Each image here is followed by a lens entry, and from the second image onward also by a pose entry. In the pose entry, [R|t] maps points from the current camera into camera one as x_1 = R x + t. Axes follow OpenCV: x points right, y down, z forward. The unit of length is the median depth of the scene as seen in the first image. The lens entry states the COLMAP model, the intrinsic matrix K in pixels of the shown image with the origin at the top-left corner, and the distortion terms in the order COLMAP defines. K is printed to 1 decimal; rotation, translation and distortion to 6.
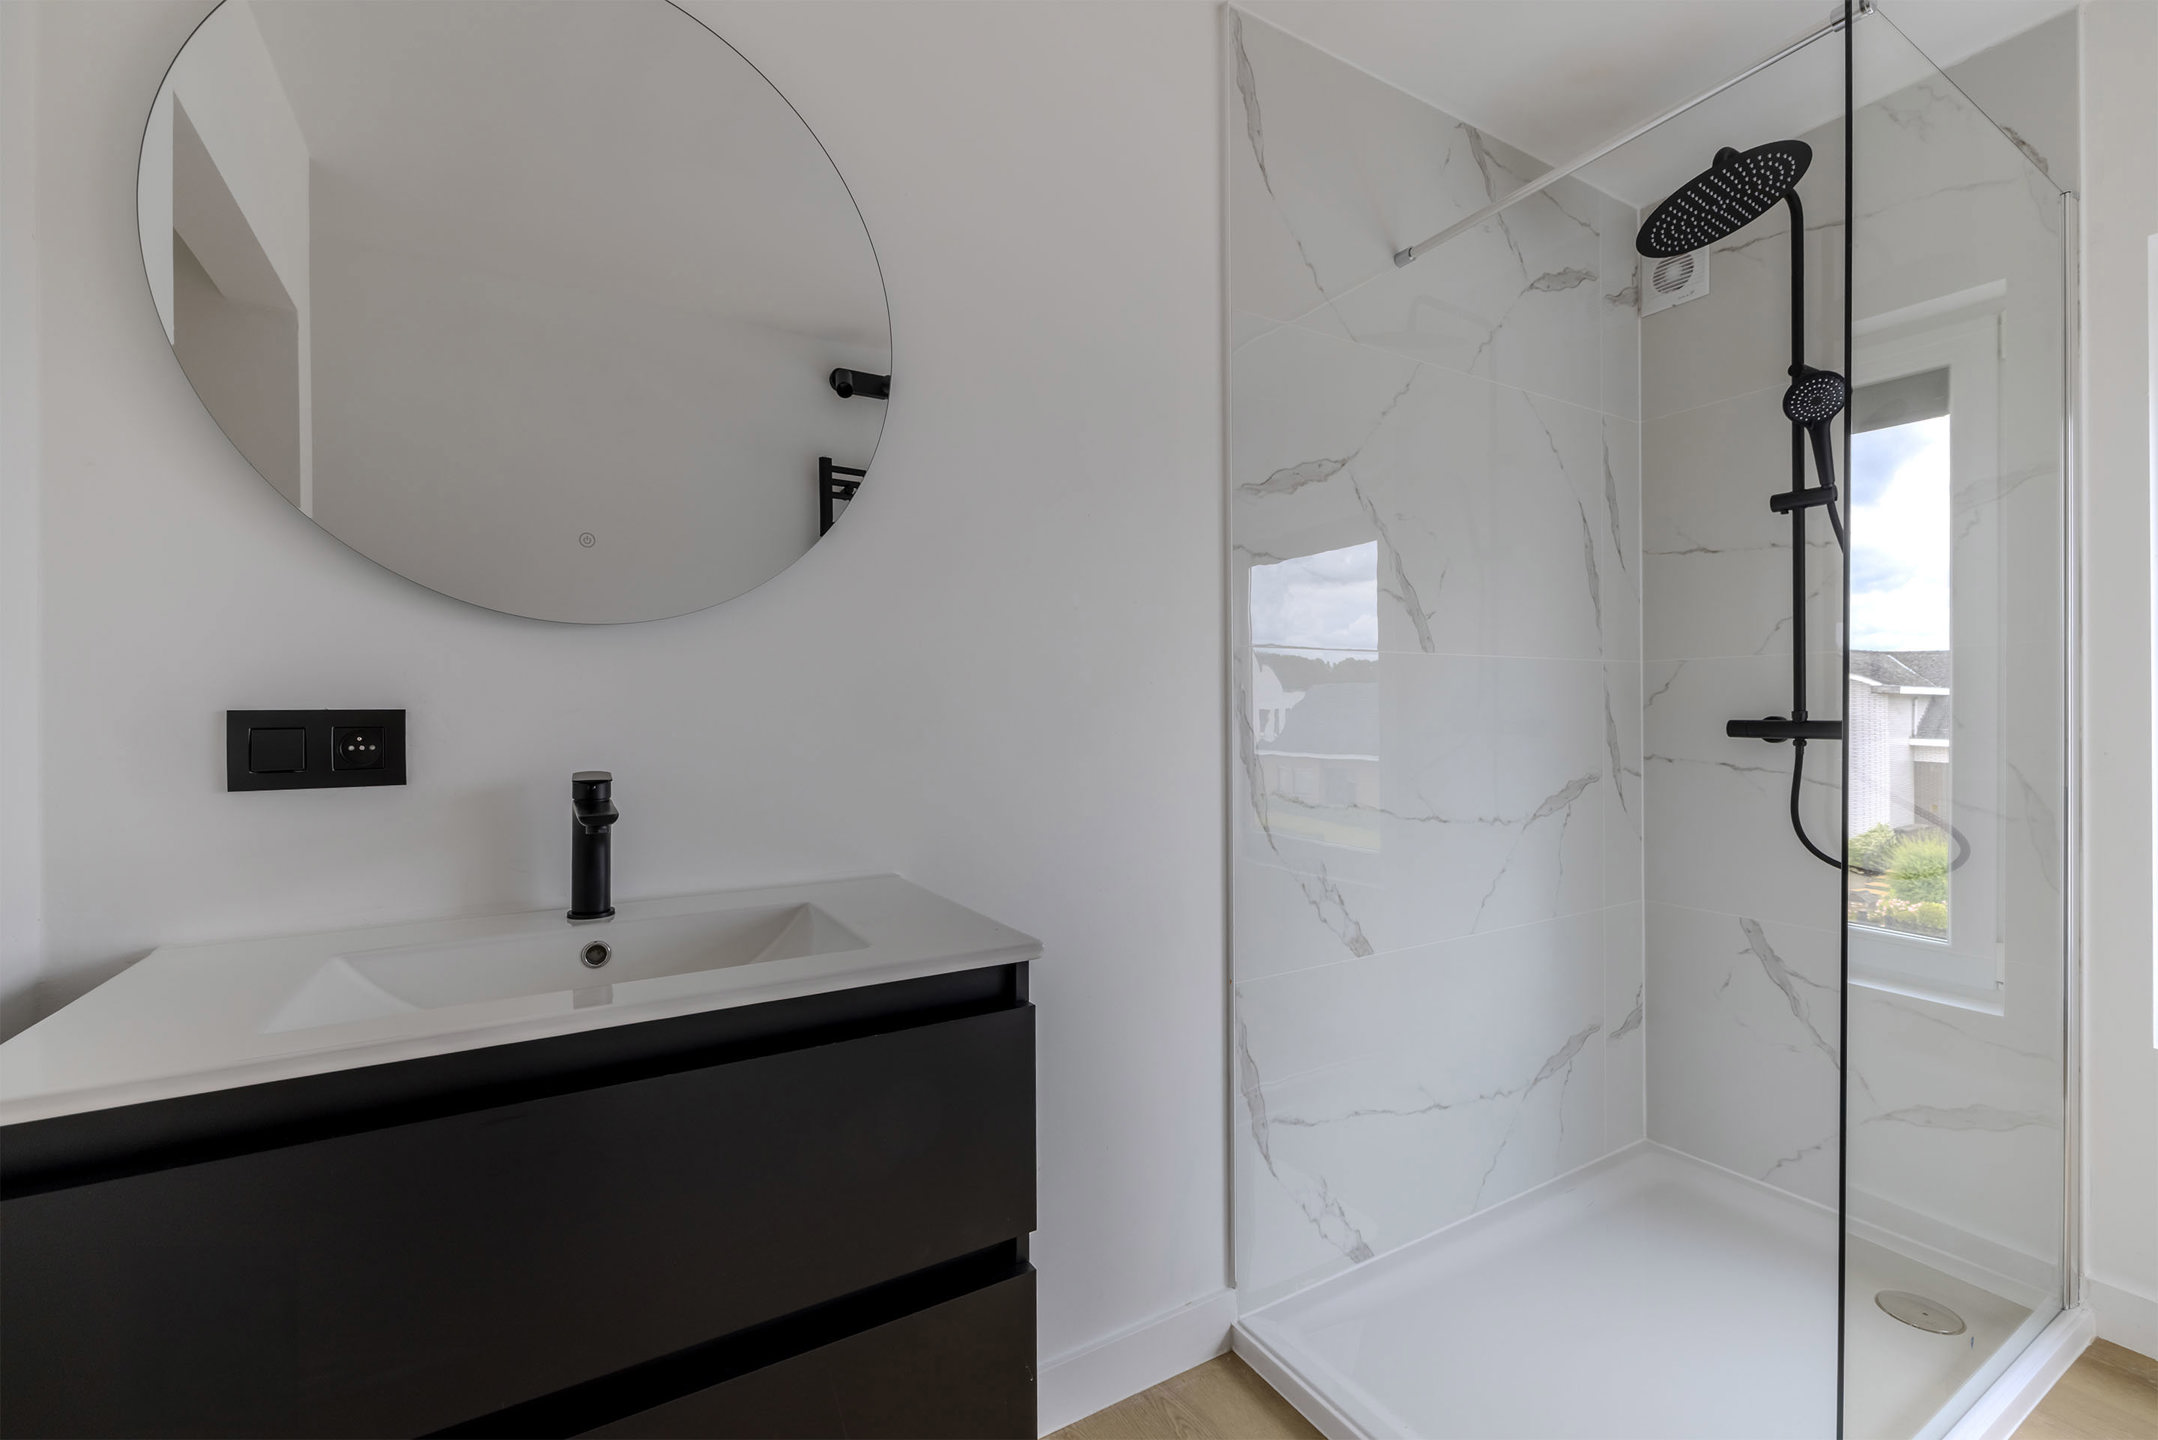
lens RADIAL K [[898.0, 0, 1034.1], [0, 898.0, 718.1], [0, 0, 1]] dist [-0.003339, -0.000112]
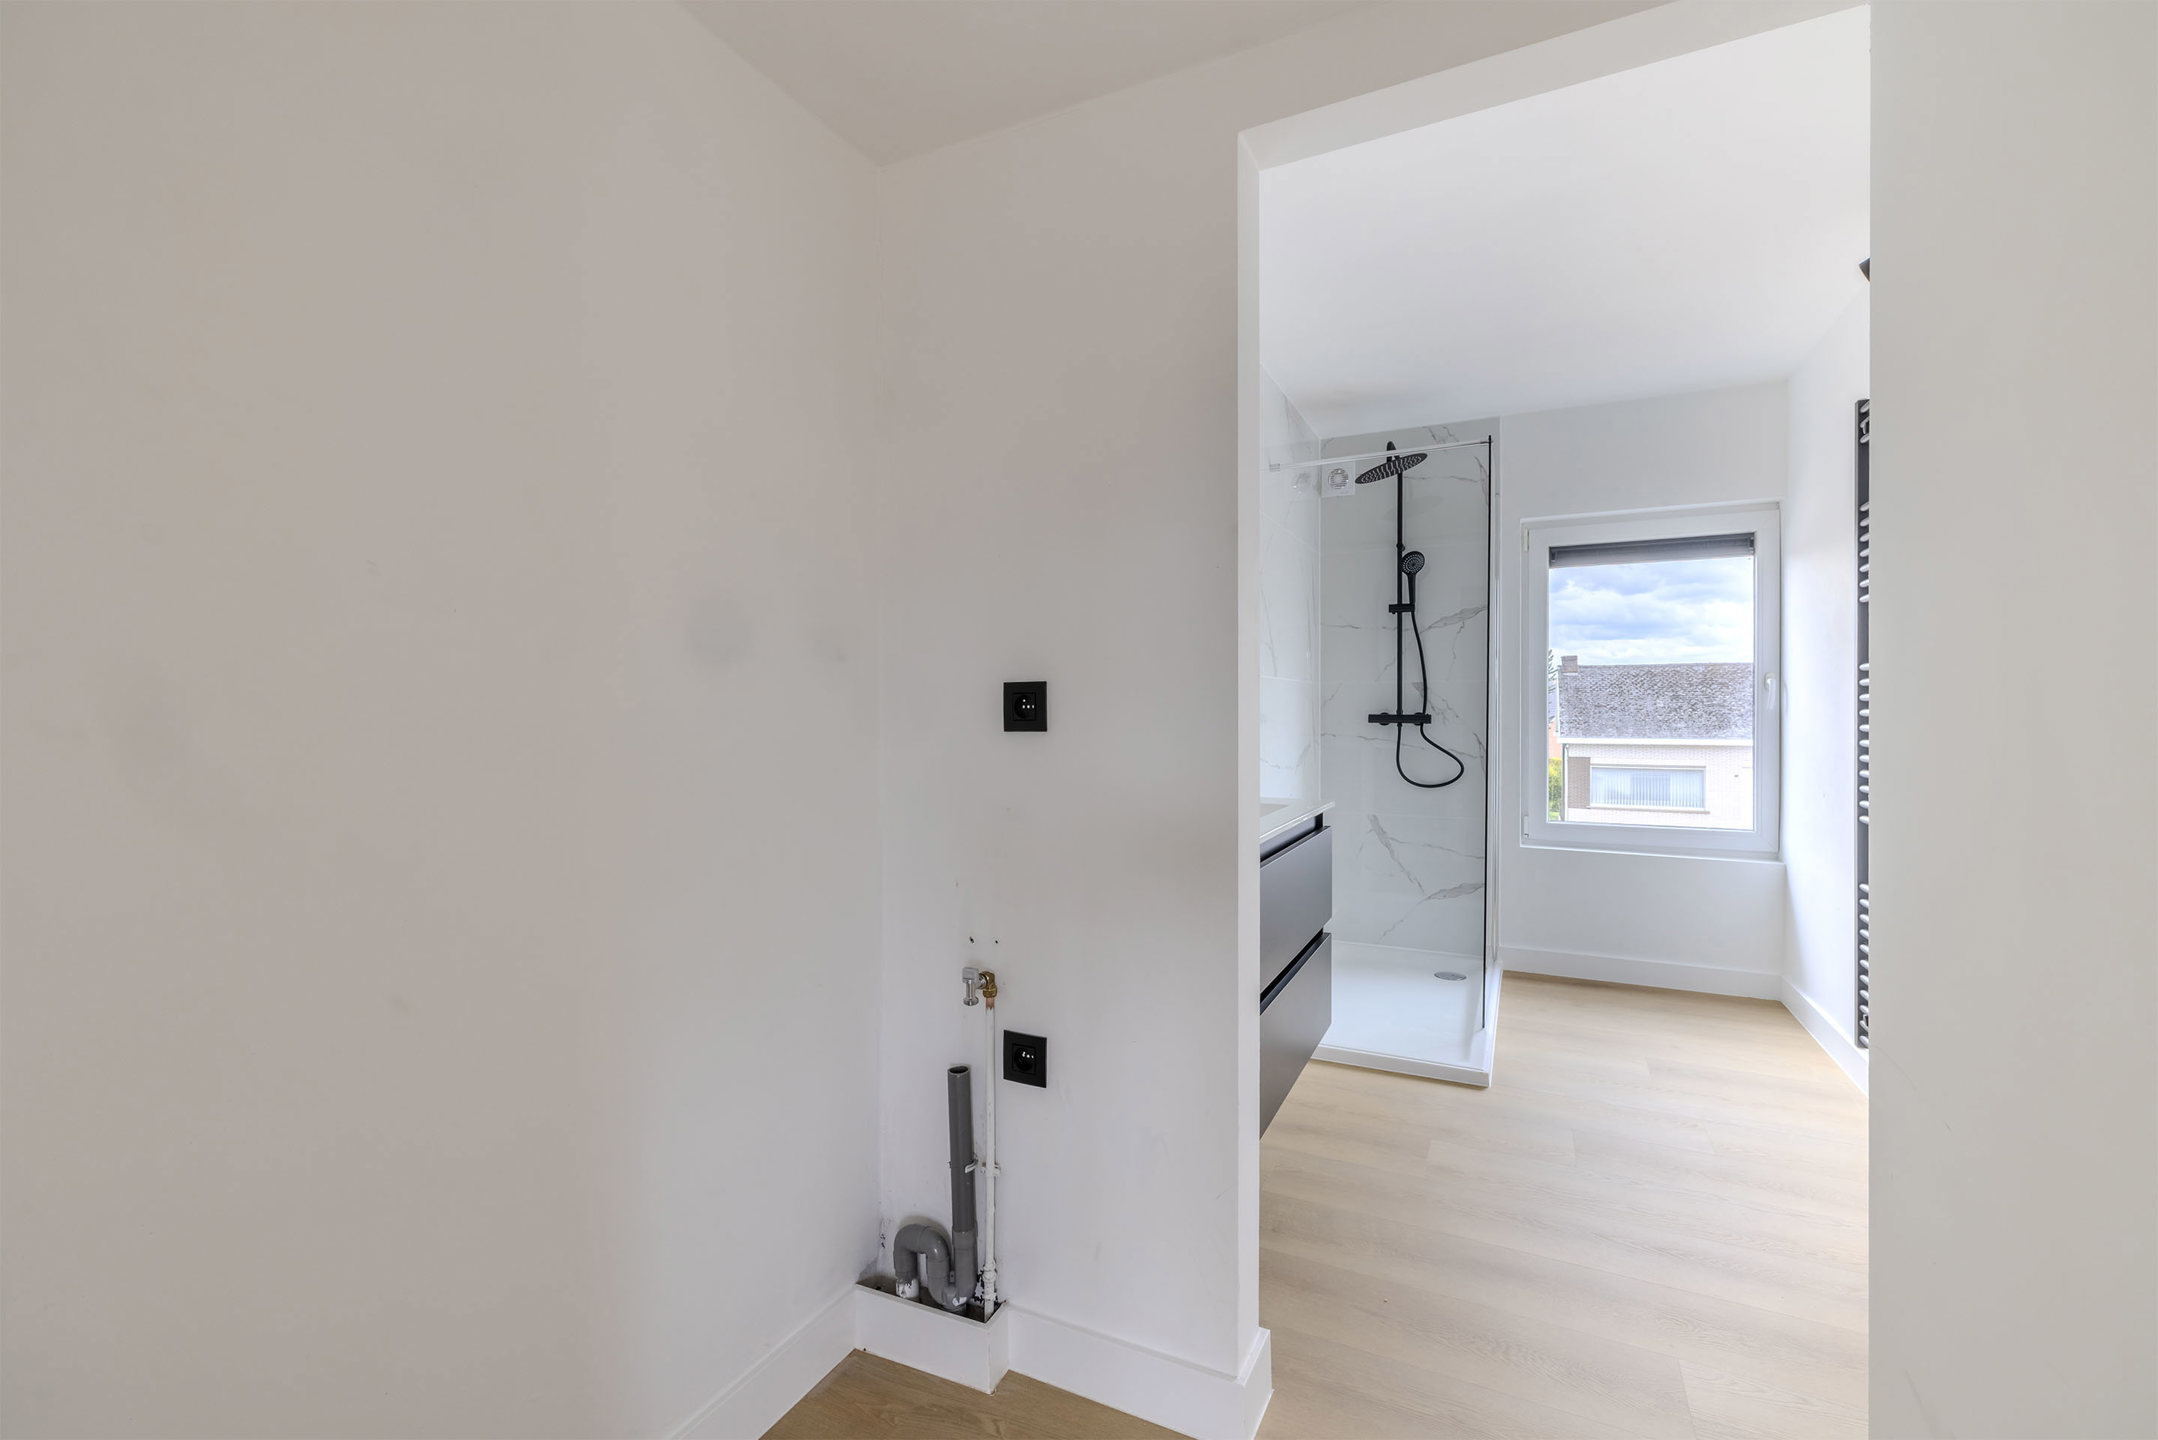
lens RADIAL K [[915.6, 0, 1045.7], [0, 915.6, 716.3], [0, 0, 1]] dist [0.001329, 0.000198]
pose [[0.839222, 0.001323, 0.543788, -0.979497], [-0.000717, 0.999999, -0.001326, 0.010491], [-0.543789, 0.000723, 0.839222, -0.333048]]
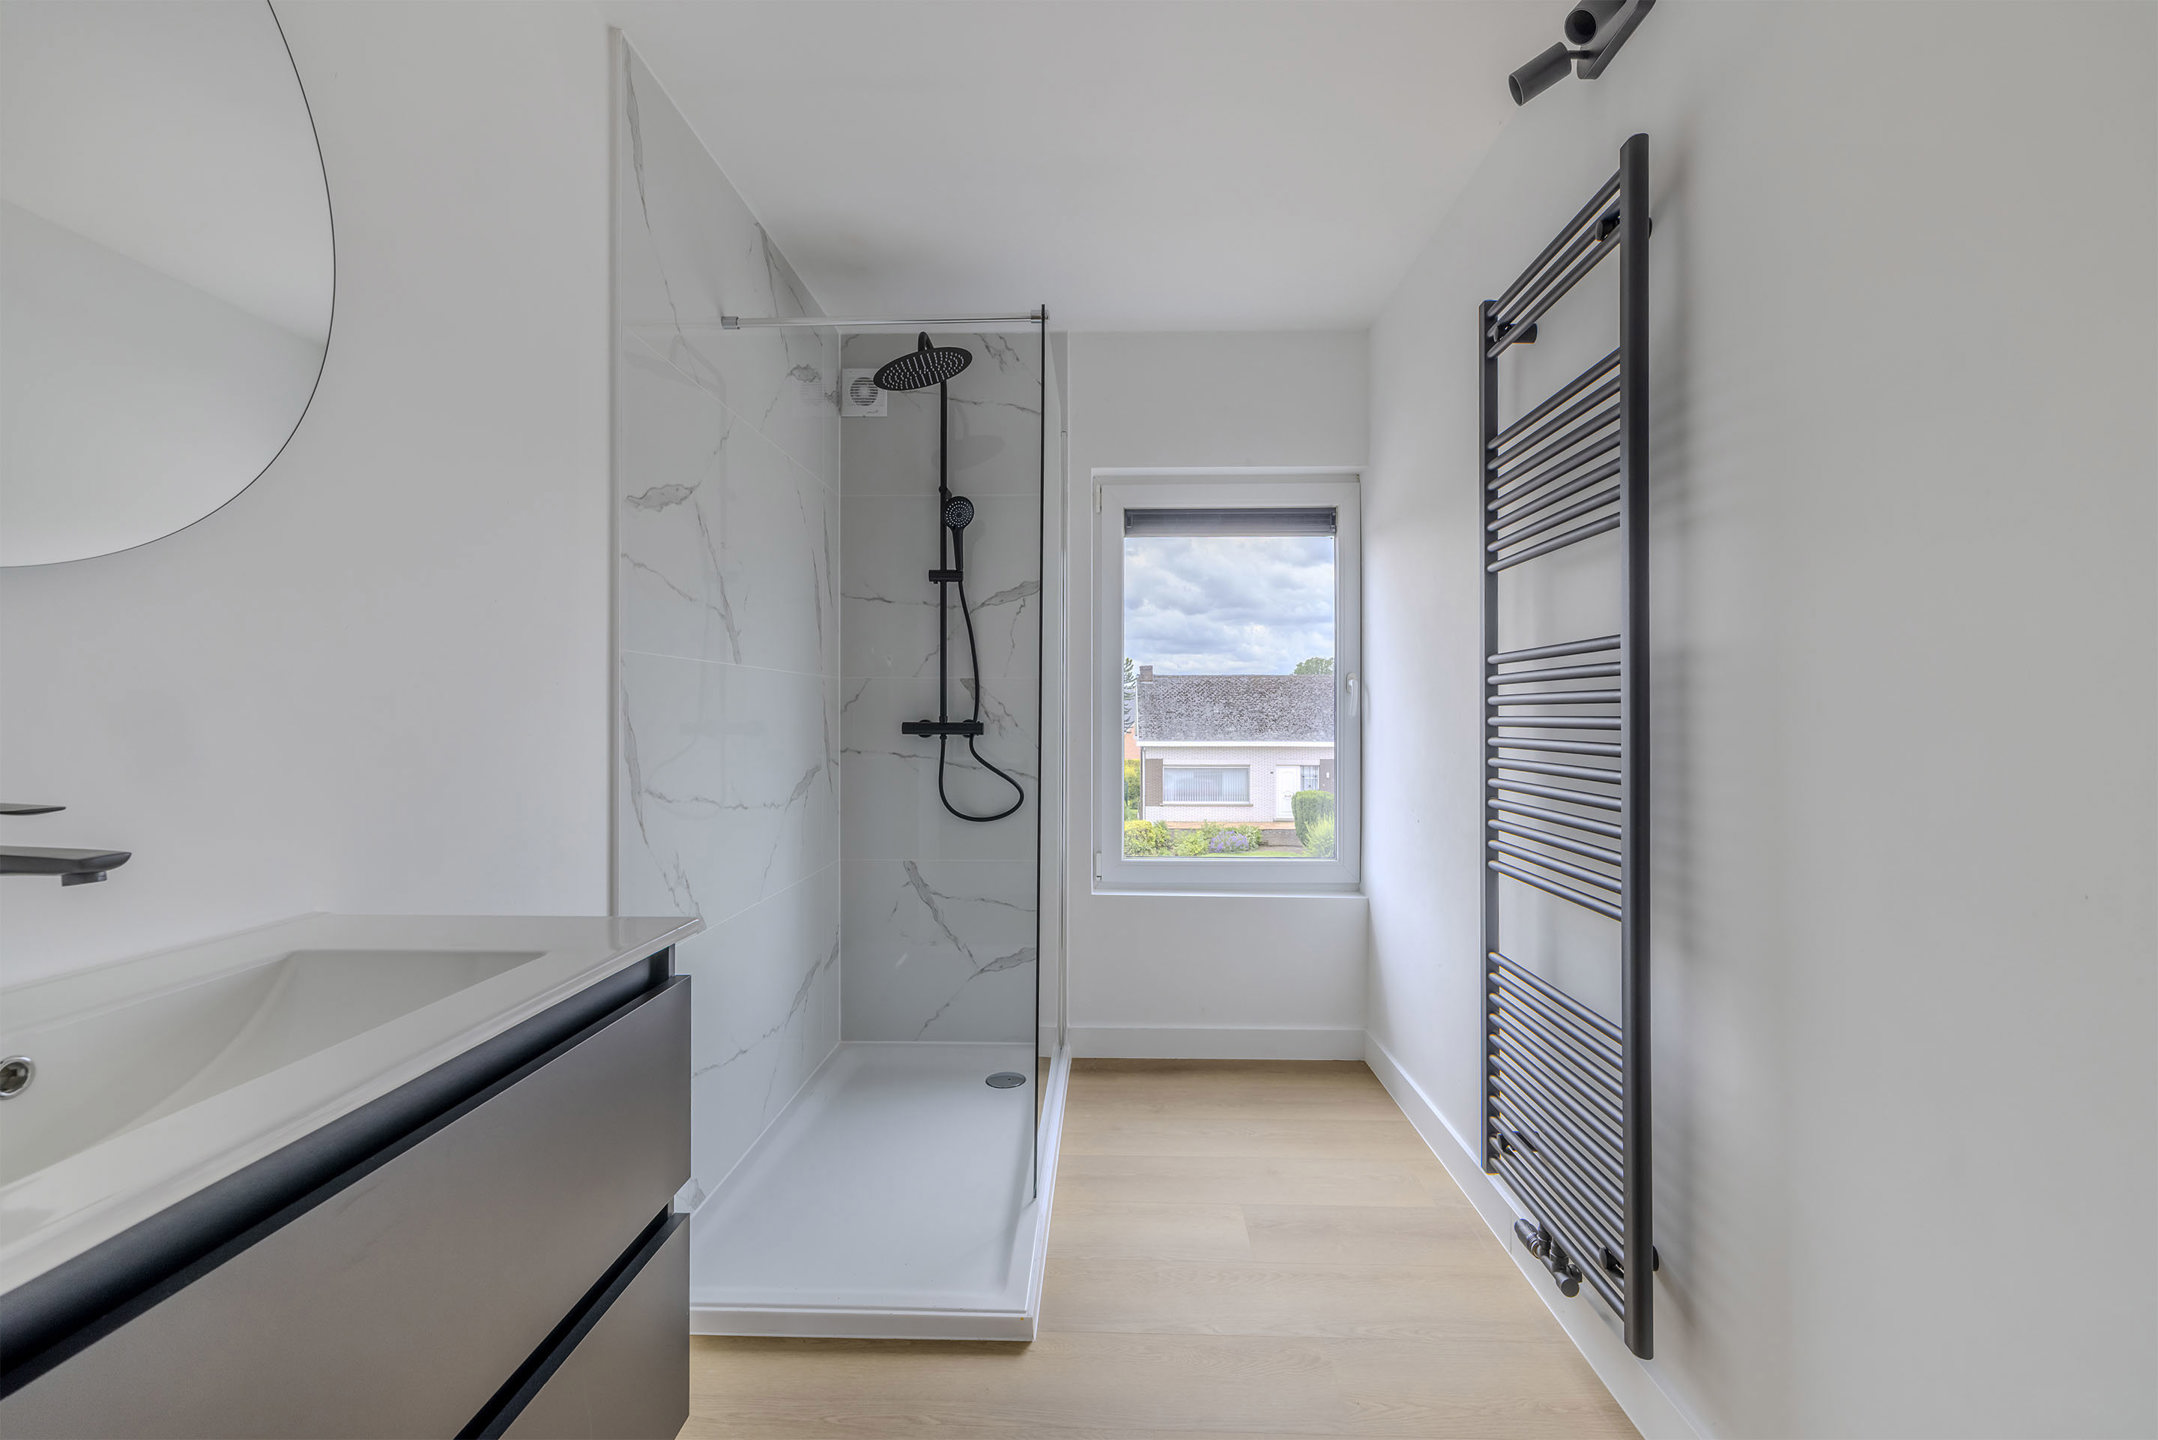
lens RADIAL K [[926.9, 0, 1079.0], [0, 926.9, 720.0], [0, 0, 1]] dist [-0.005117, -0.000022]
pose [[0.521468, 0.001511, 0.853269, -0.352457], [0.001778, 0.999994, -0.002857, 0.003779], [-0.853269, 0.003007, 0.521462, -0.007656]]
